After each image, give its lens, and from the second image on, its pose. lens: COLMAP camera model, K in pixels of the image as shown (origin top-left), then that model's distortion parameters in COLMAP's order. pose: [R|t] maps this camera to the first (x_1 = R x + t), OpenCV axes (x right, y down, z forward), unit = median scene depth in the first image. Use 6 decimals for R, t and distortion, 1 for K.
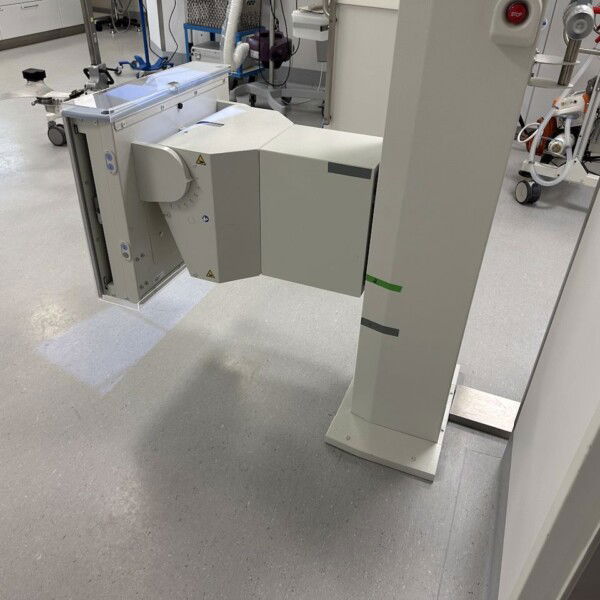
lens RADIAL K [[555.7, 0, 296.8], [0, 555.7, 302.0], [0, 0, 1]] dist [0.127740, -0.257548]
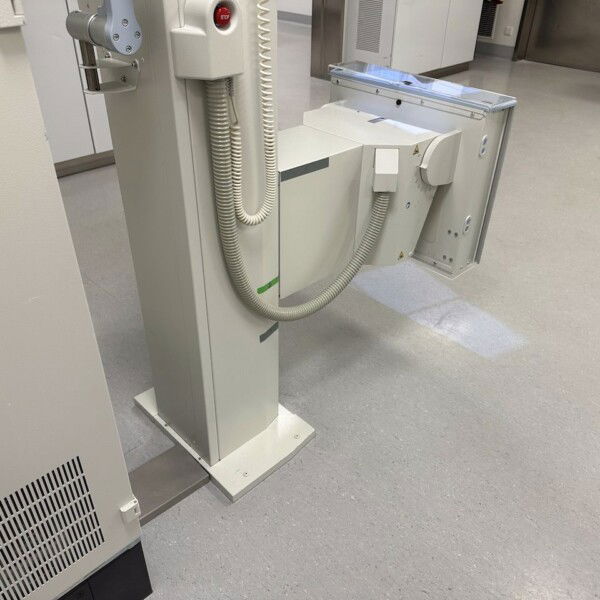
lens RADIAL K [[555.7, 0, 296.8], [0, 555.7, 302.0], [0, 0, 1]] dist [0.127740, -0.257548]
pose [[-0.411109, 0.480955, -0.774385, 0.910879], [-0.535924, 0.559663, 0.632109, -0.716770], [0.737411, 0.674877, 0.027673, 1.083960]]
